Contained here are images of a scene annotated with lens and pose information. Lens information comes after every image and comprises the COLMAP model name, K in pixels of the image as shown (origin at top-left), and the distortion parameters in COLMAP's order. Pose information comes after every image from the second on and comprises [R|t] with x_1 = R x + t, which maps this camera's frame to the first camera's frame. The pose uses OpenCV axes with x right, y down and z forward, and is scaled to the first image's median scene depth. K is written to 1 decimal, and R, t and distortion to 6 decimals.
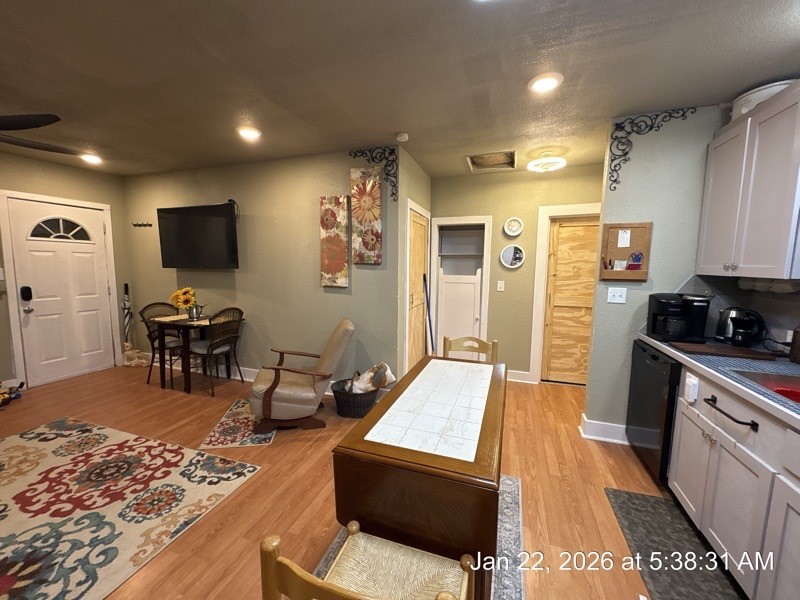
lens RADIAL K [[316.7, 0, 400.3], [0, 316.7, 299.6], [0, 0, 1]] dist [0.000026, -0.000171]
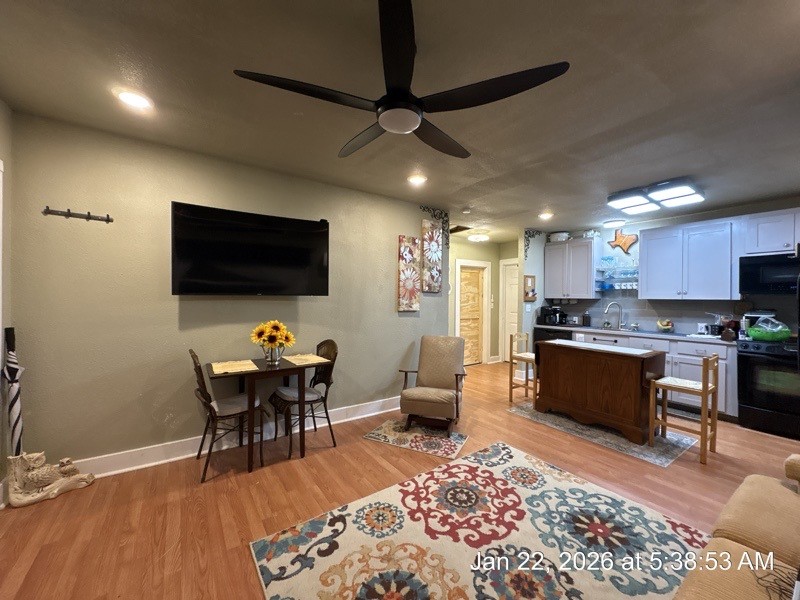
lens RADIAL K [[316.7, 0, 399.7], [0, 316.7, 299.4], [0, 0, 1]] dist [0.000026, -0.000171]
pose [[0.585766, -0.006504, 0.810454, -1.470540], [0.084576, 0.994999, -0.053144, -0.030435], [-0.806055, 0.099675, 0.583387, 0.414284]]
